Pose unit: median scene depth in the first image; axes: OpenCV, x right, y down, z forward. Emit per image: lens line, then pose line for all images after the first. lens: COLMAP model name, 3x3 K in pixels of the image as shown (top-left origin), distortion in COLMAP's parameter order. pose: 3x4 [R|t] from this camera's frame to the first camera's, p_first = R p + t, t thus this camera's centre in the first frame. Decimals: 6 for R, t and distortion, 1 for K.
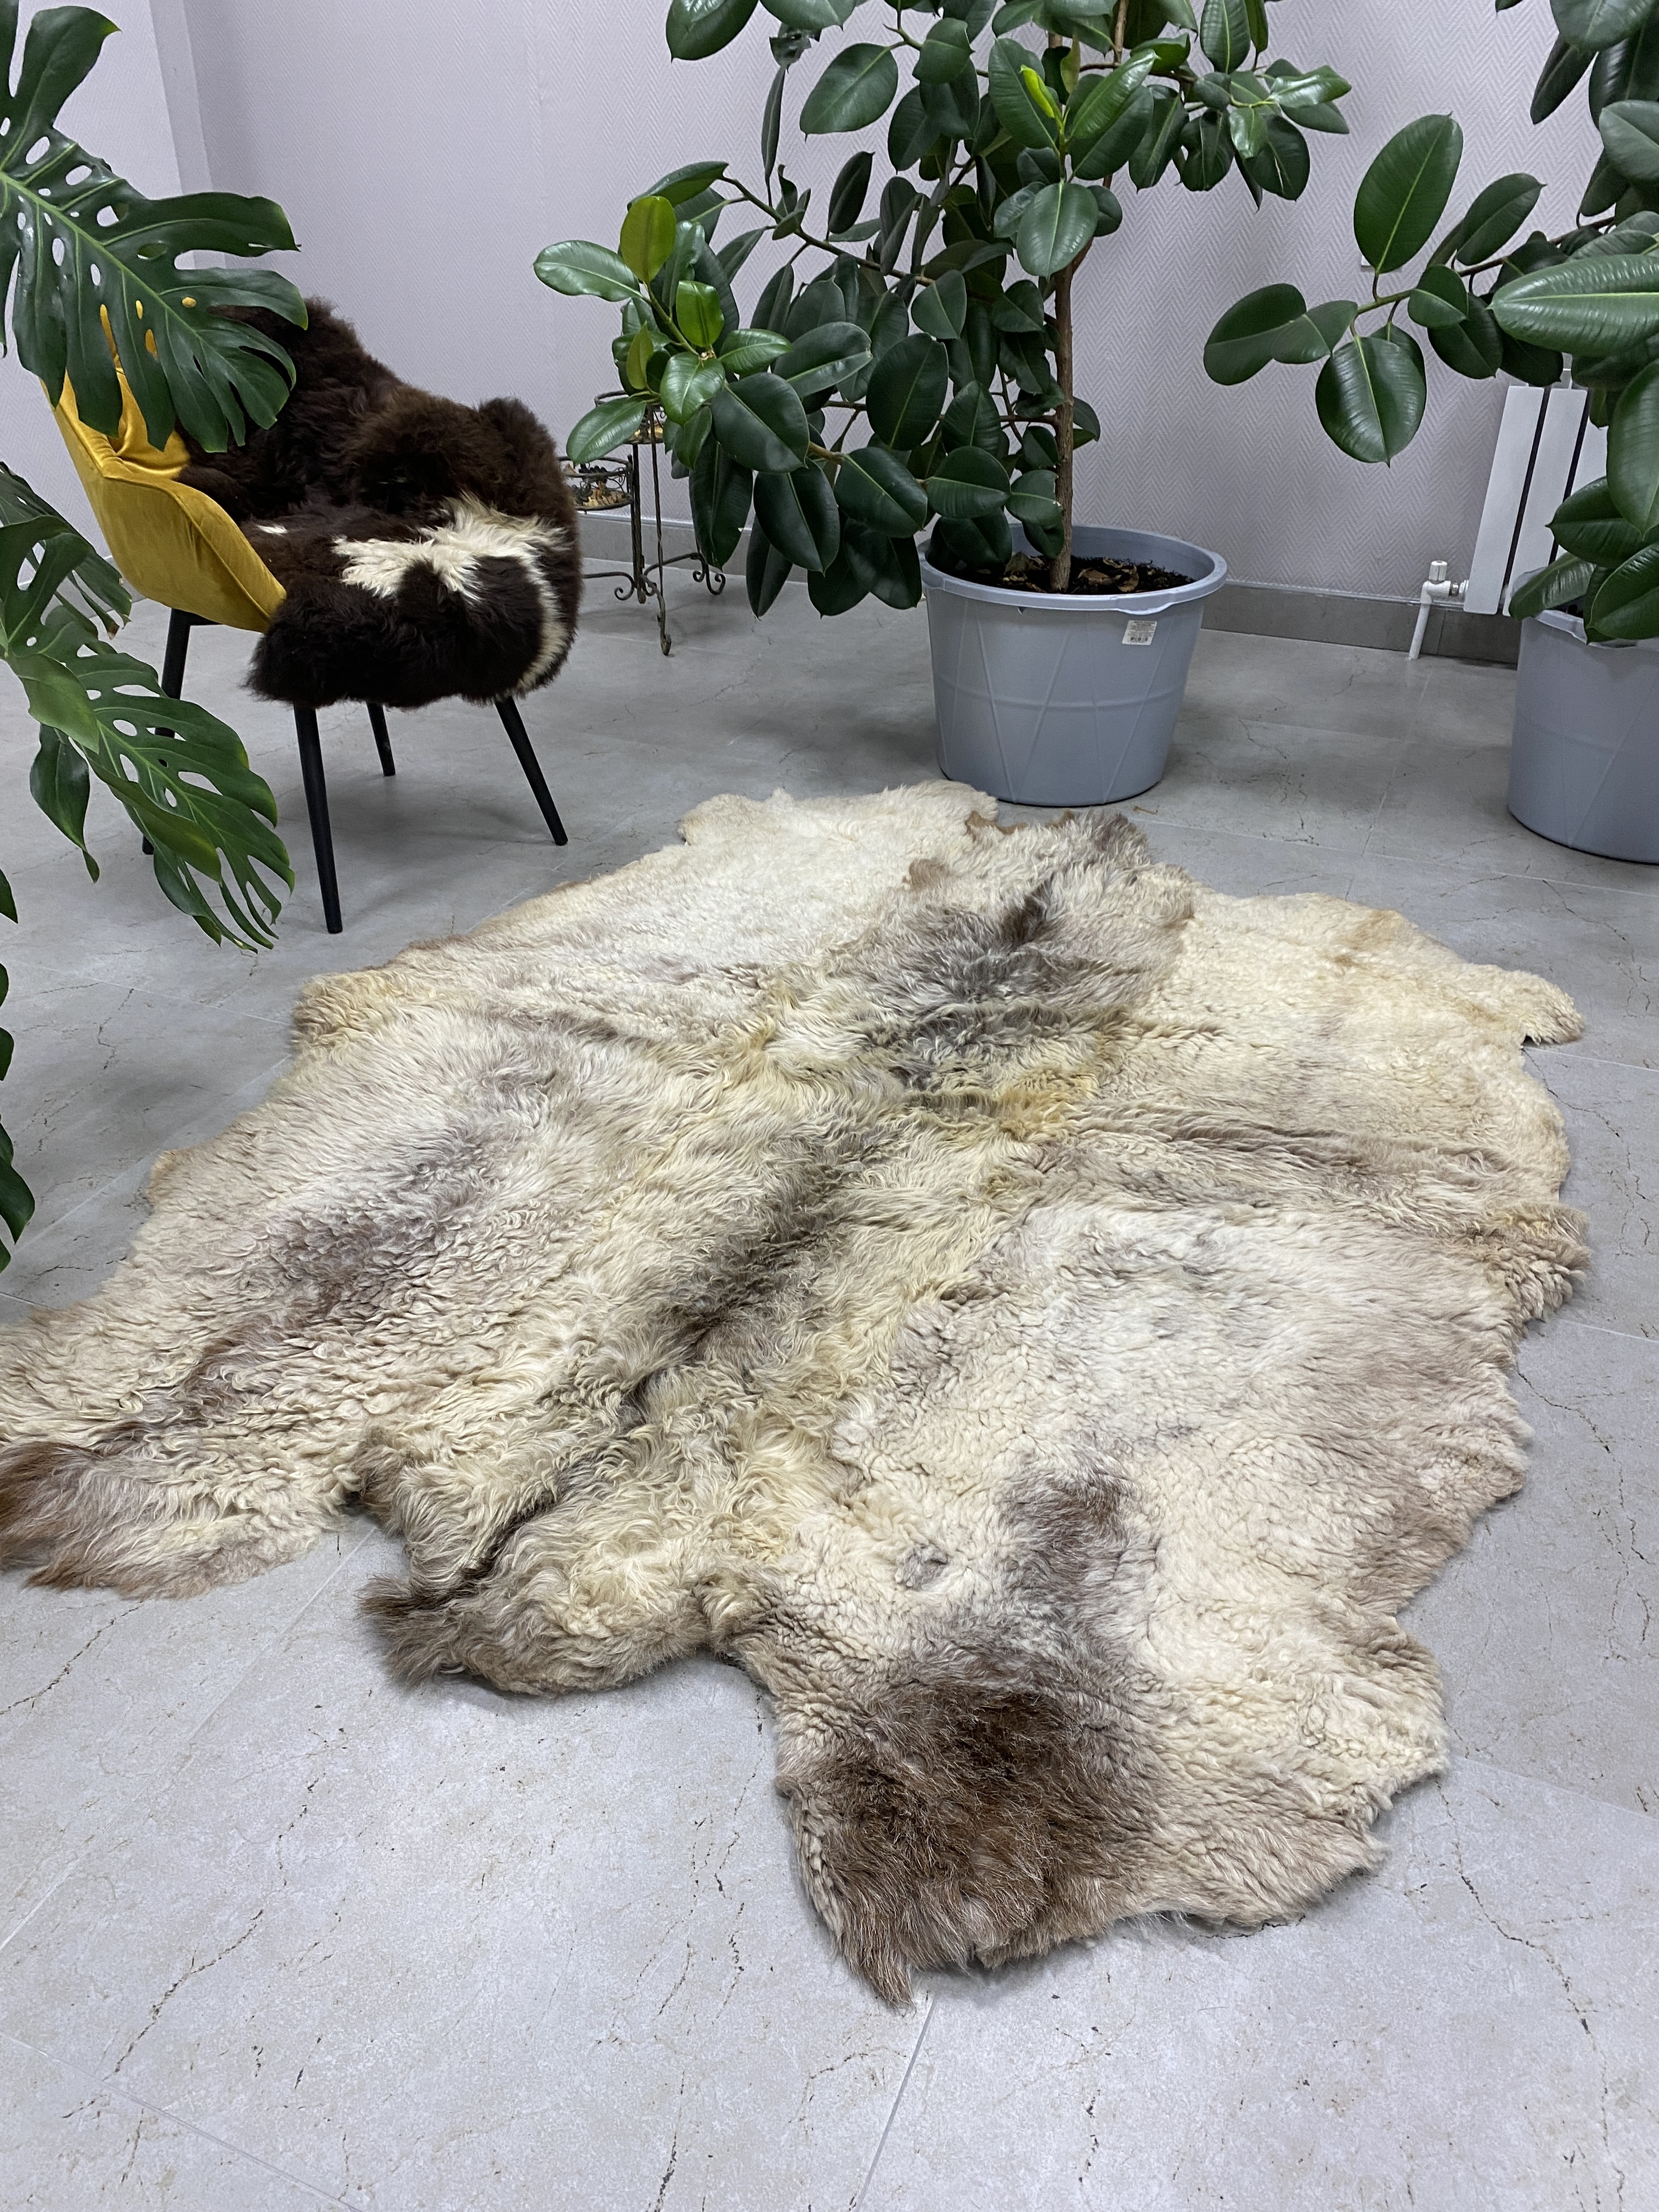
lens RADIAL K [[1717.4, 0, 790.5], [0, 1717.4, 1098.9], [0, 0, 1]] dist [0.064175, 0.000063]
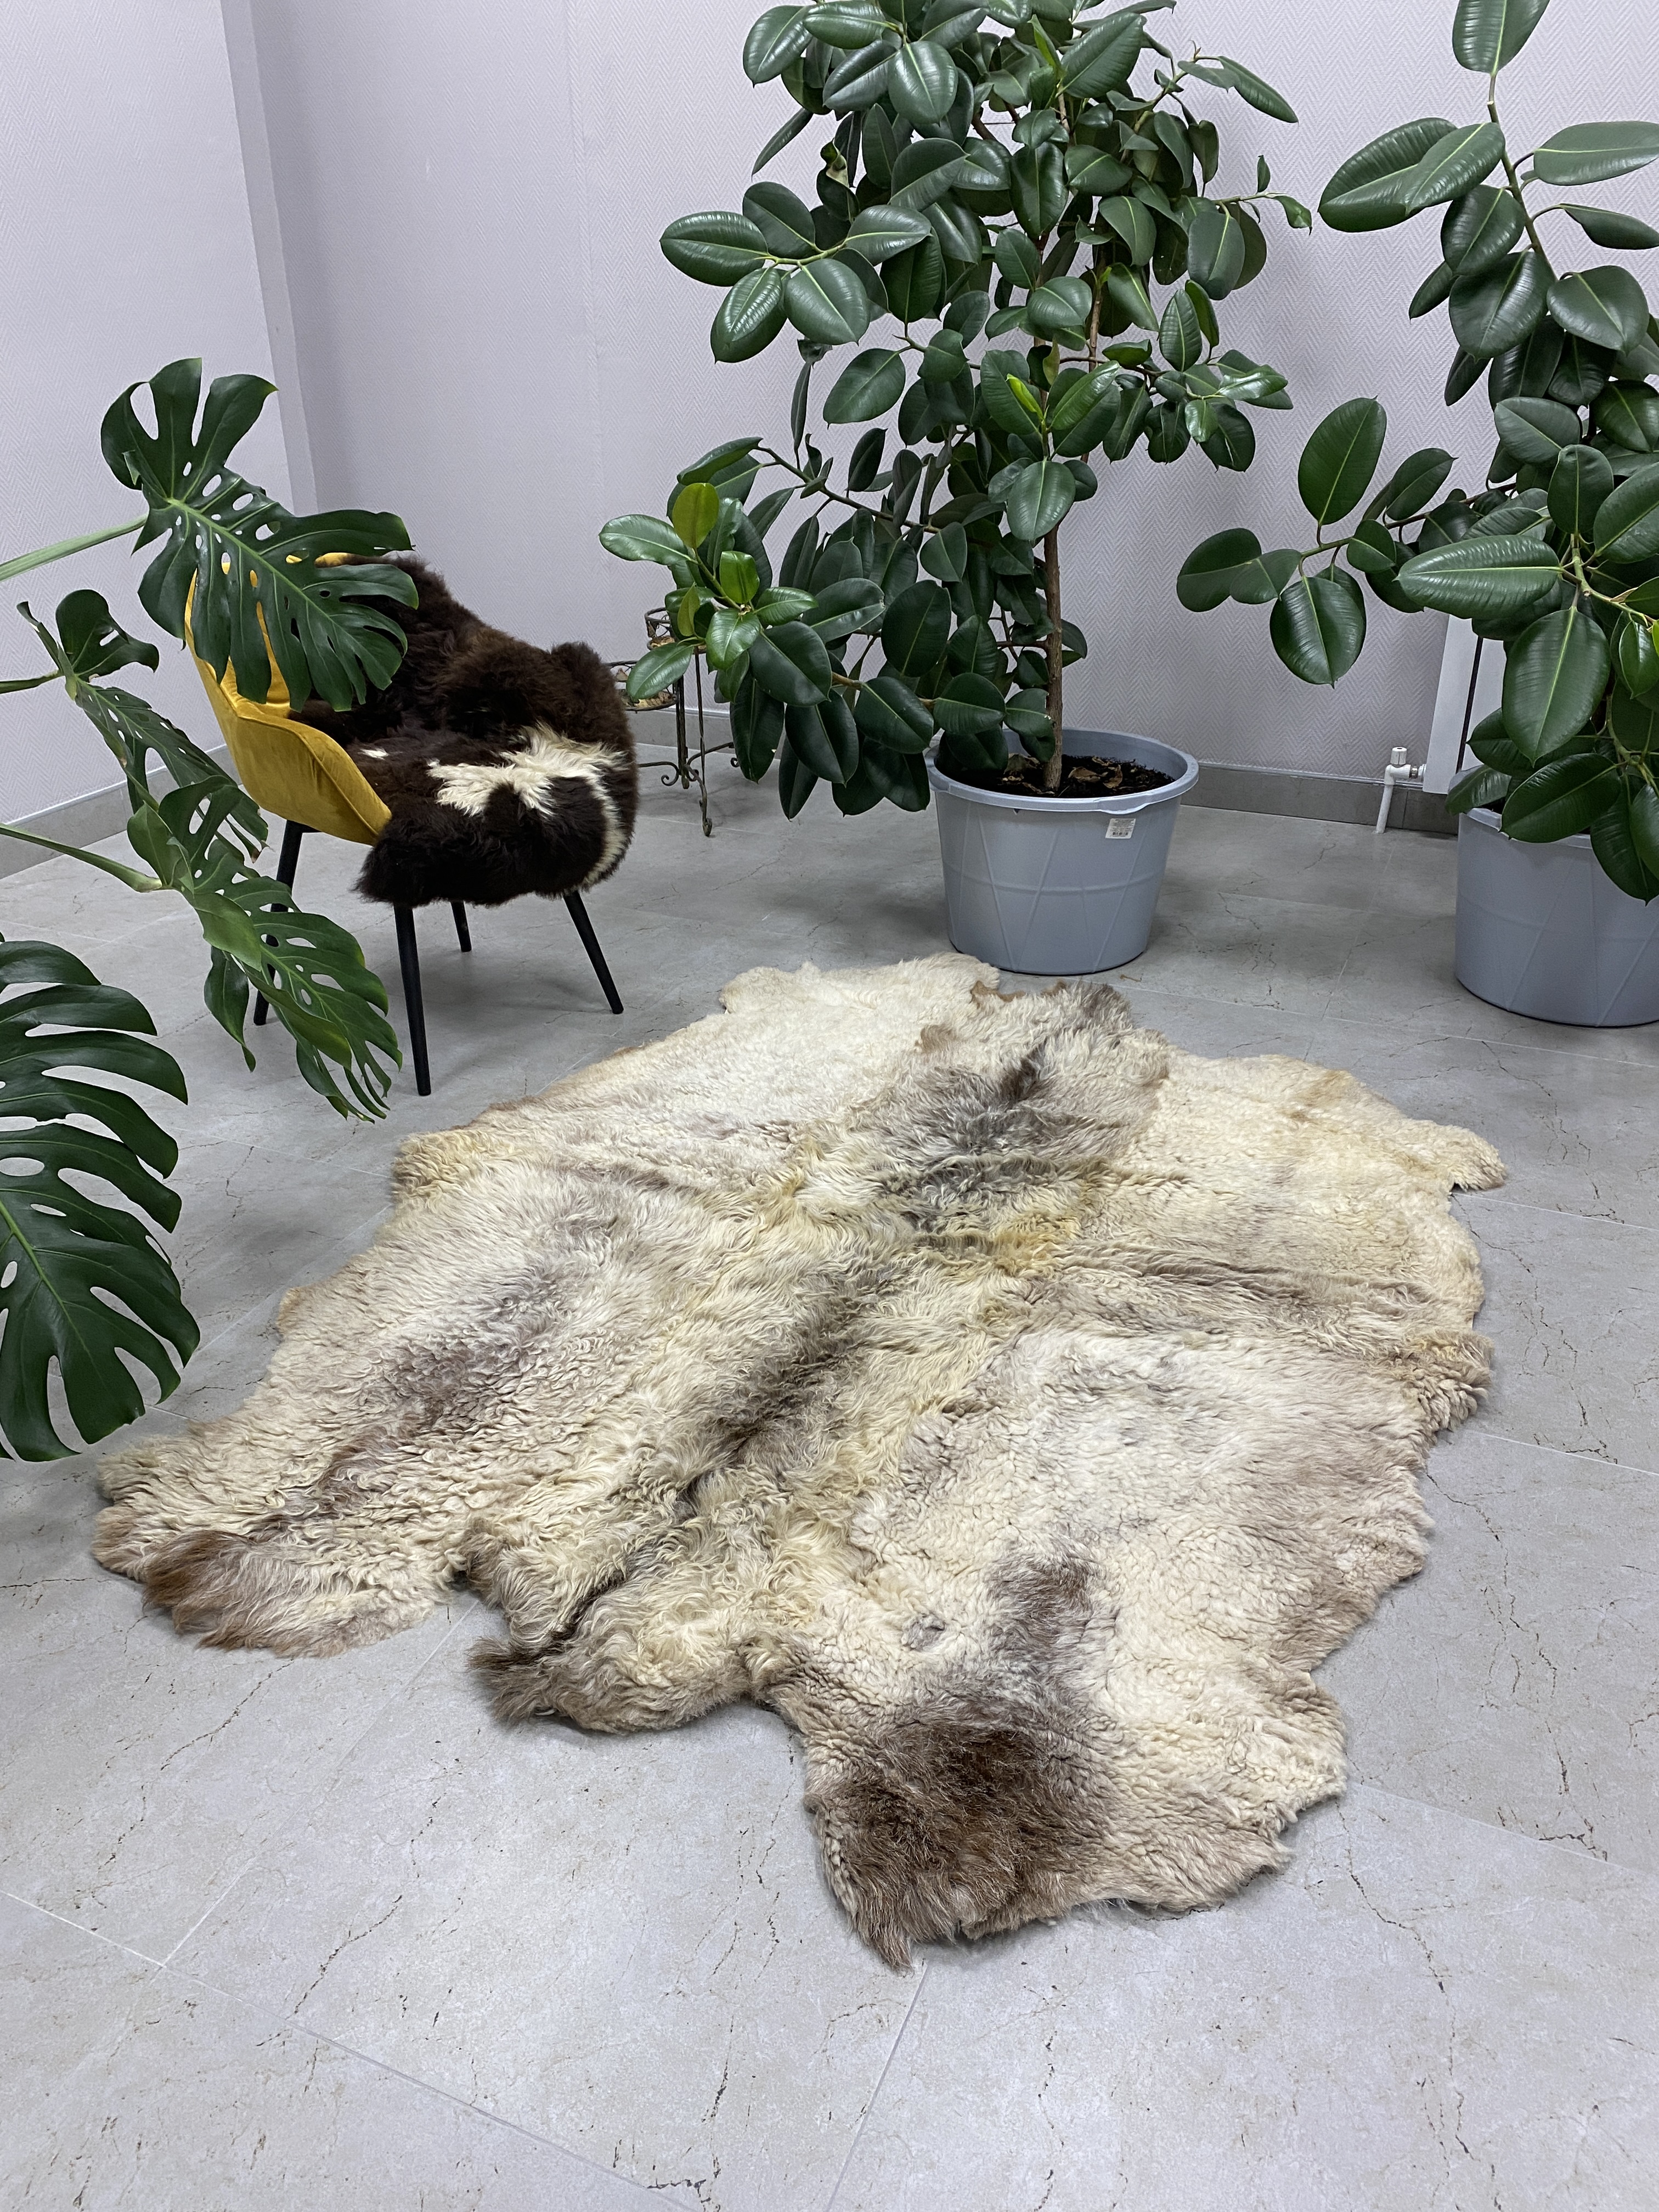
lens RADIAL K [[1686.5, 0, 808.0], [0, 1686.5, 1106.1], [0, 0, 1]] dist [0.105557, -0.131217]
pose [[0.999964, -0.003205, -0.007894, 0.003473], [0.002671, 0.997765, -0.066765, -0.015296], [0.008090, 0.066741, 0.997738, -0.167443]]
